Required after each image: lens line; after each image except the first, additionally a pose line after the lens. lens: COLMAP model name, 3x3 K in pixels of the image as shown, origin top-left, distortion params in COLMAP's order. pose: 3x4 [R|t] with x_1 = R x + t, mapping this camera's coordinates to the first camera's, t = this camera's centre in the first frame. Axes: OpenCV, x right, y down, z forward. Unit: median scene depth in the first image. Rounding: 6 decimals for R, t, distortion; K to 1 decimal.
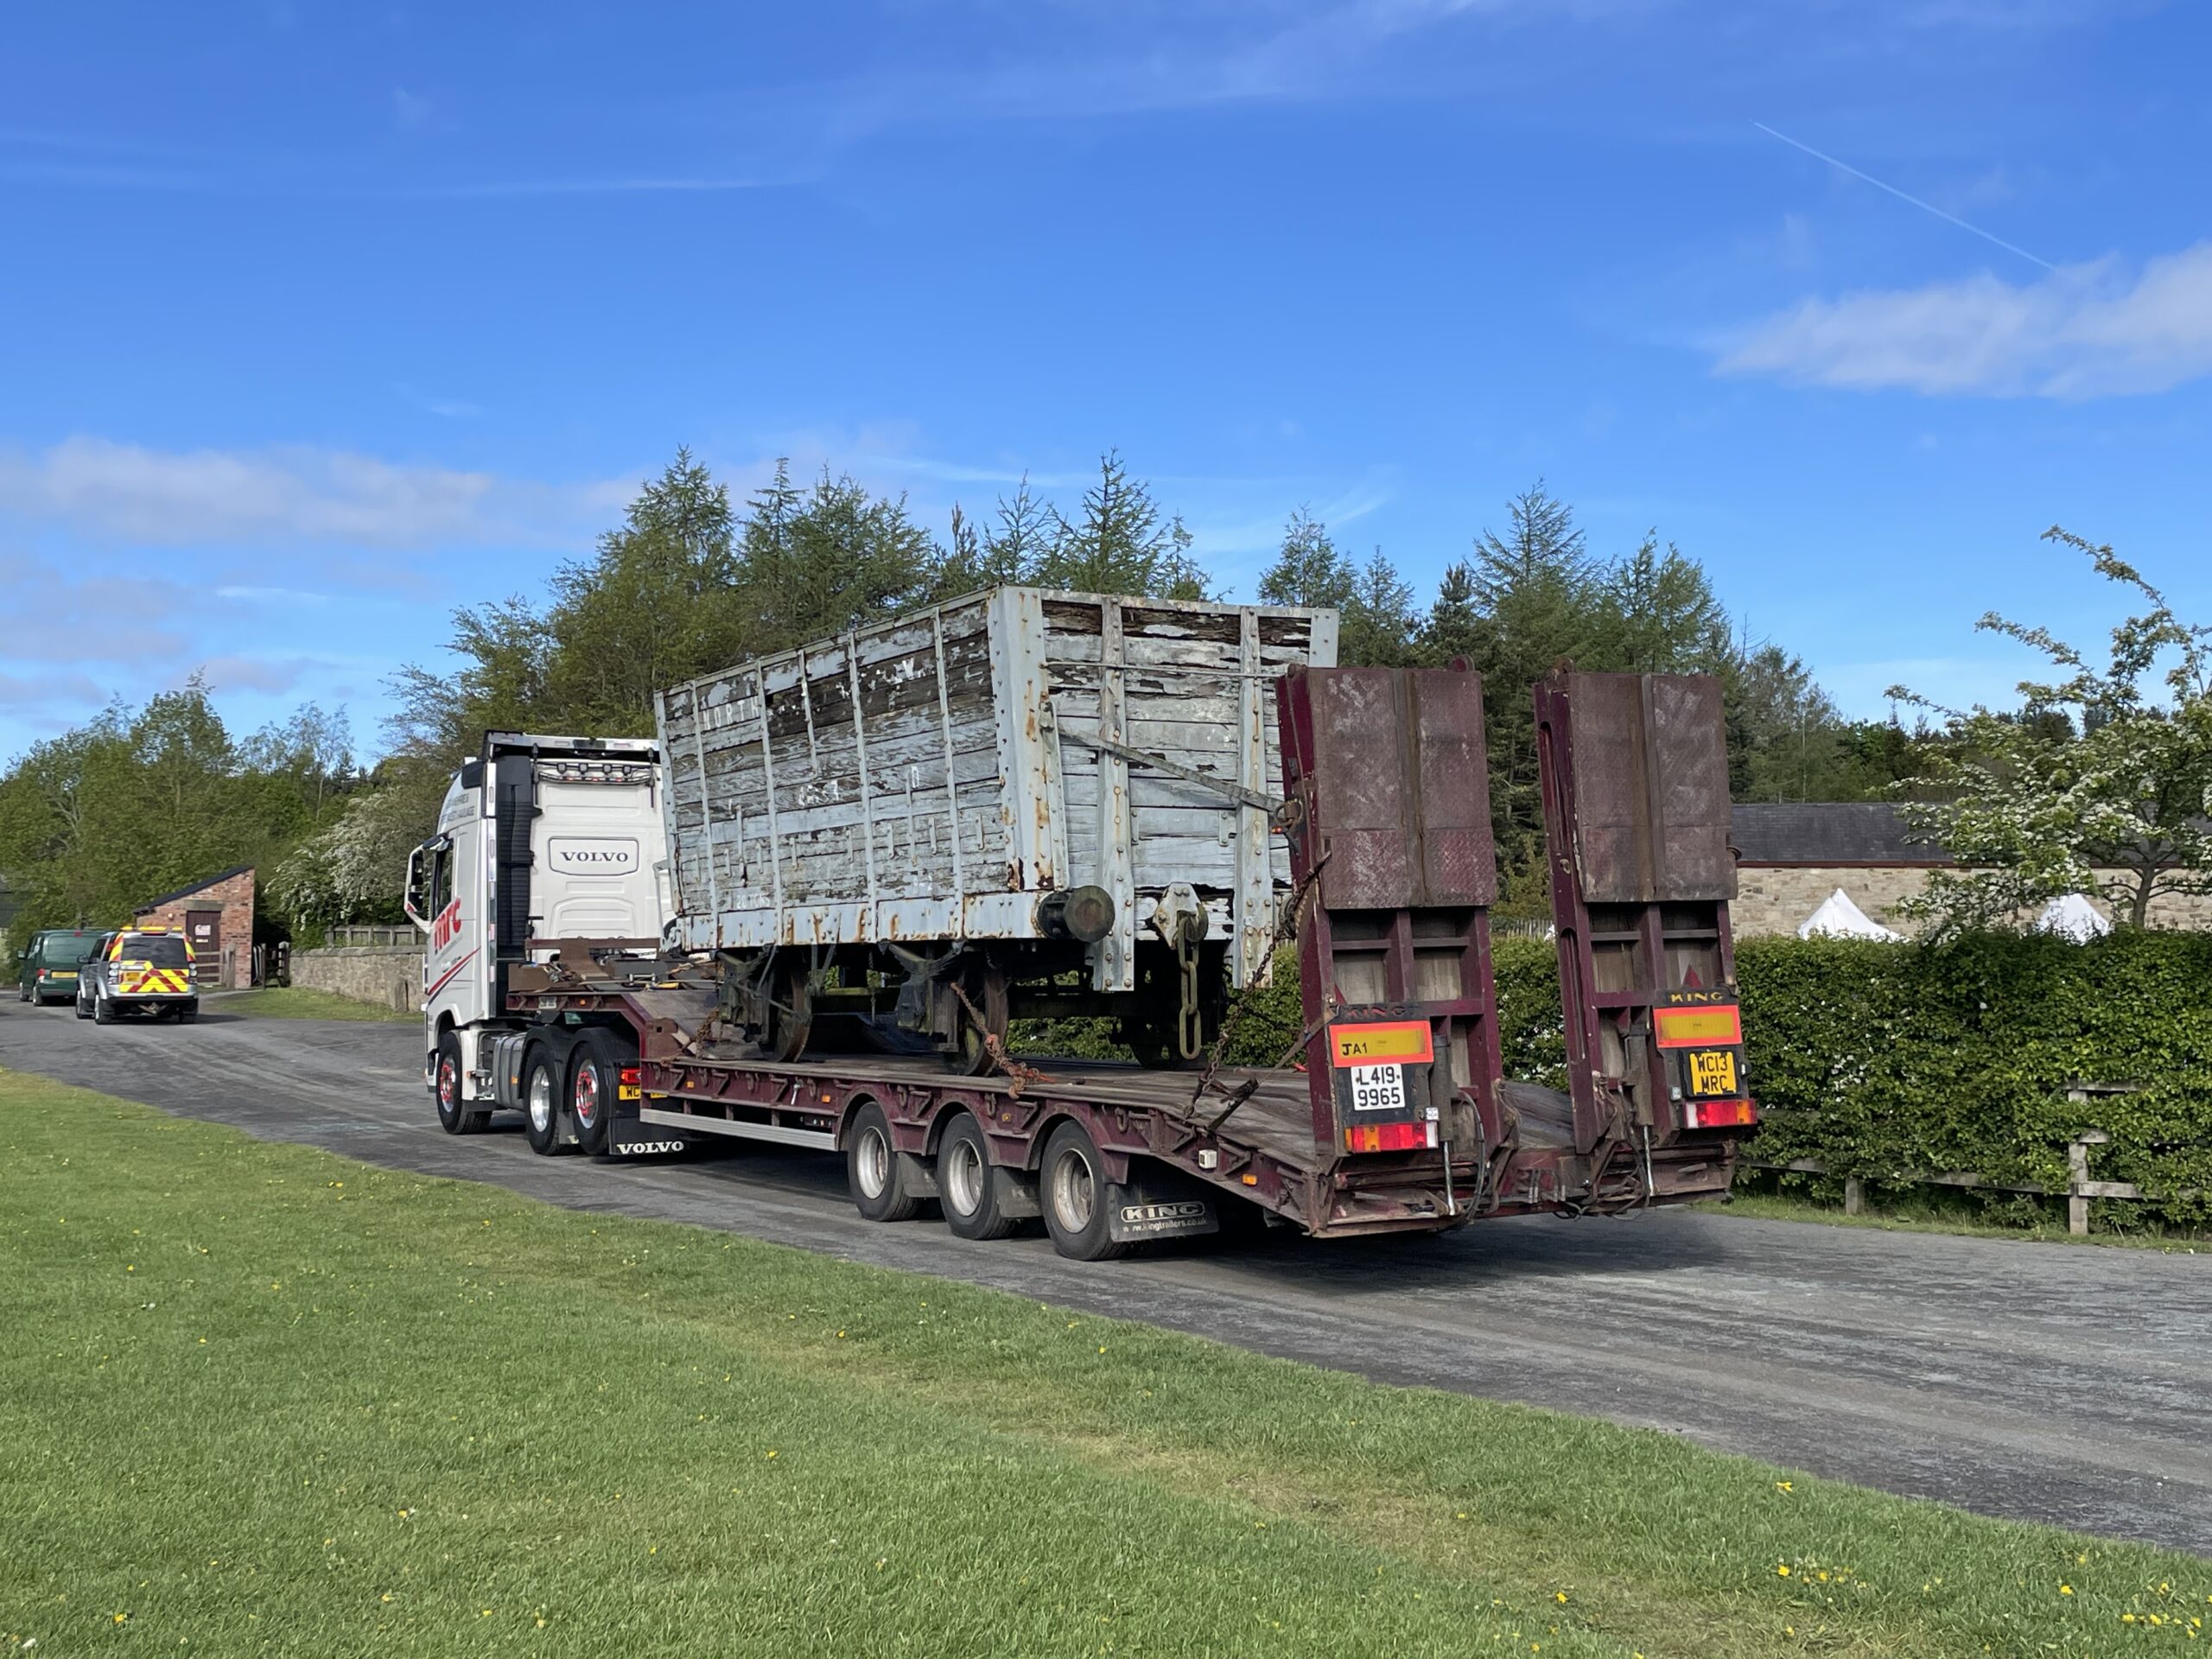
lens RADIAL K [[2510.8, 0, 1106.0], [0, 2510.8, 829.5], [0, 0, 1]] dist [0.236547, 0.004898]
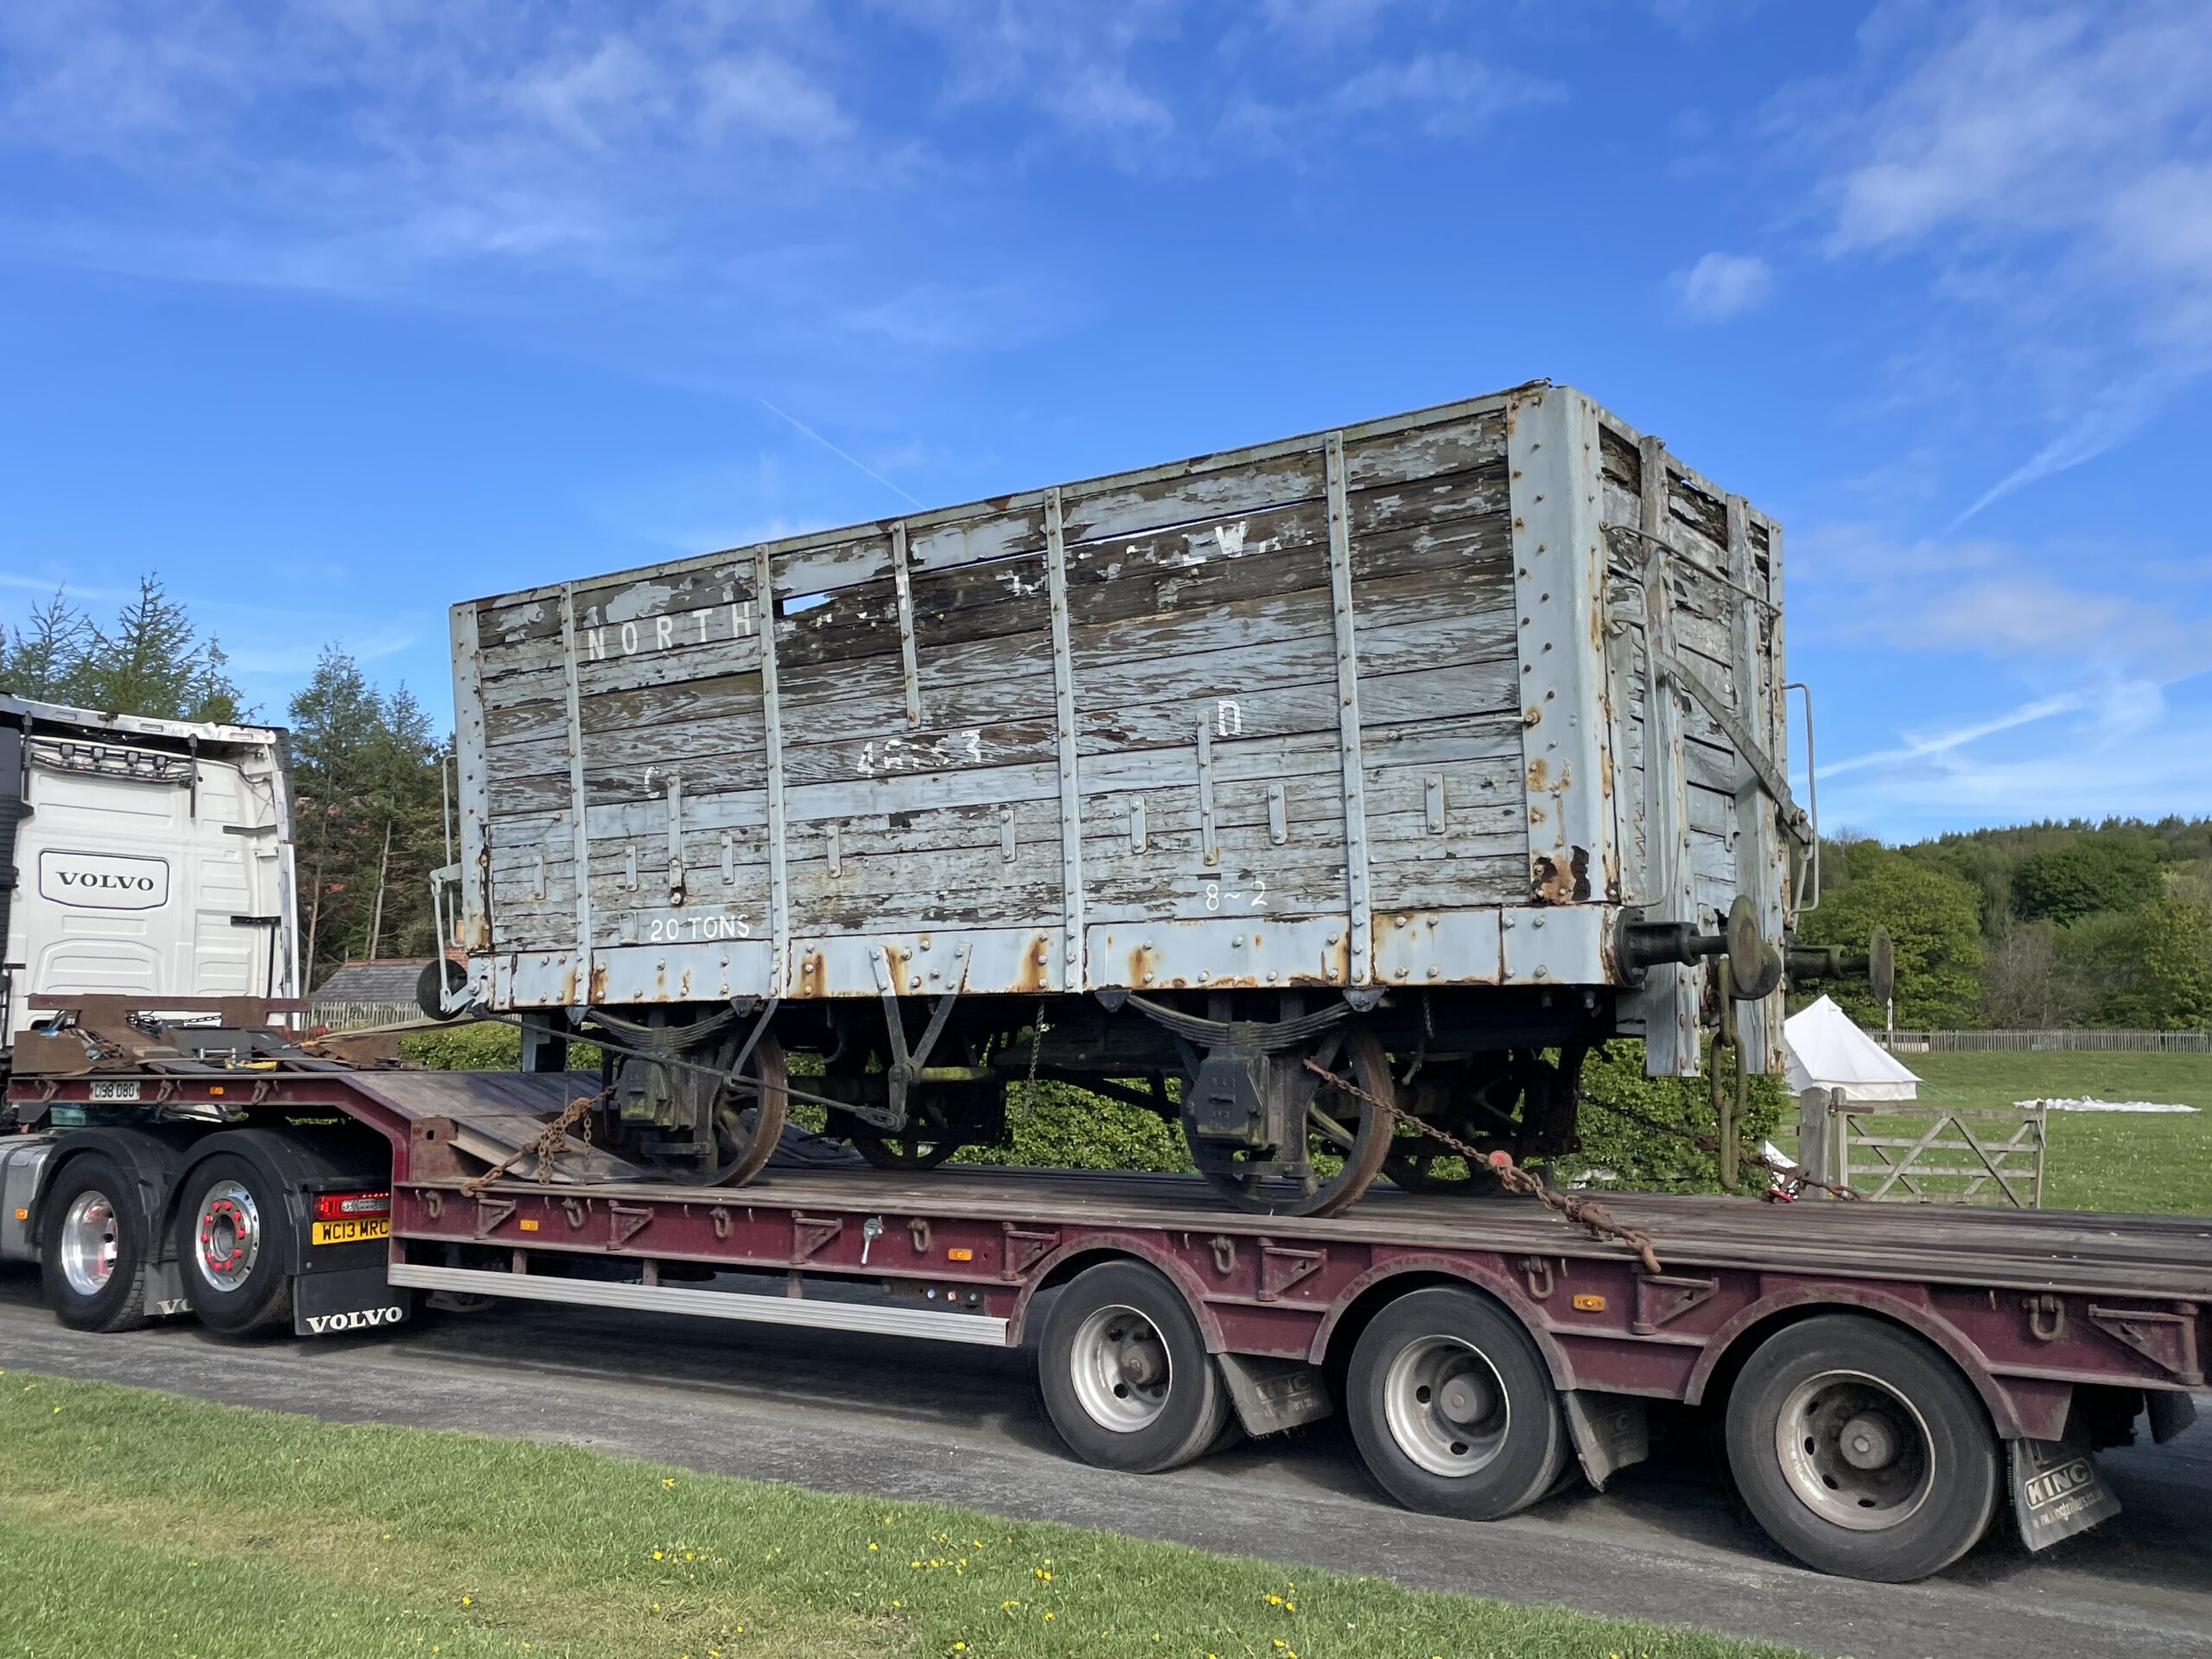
lens RADIAL K [[1869.1, 0, 1109.7], [0, 1869.1, 822.3], [0, 0, 1]] dist [0.076571, -0.097210]
pose [[0.879469, 0.063992, 0.471635, -0.289392], [-0.031282, 0.996549, -0.076880, 0.036885], [-0.474928, 0.052860, 0.878436, 0.573148]]
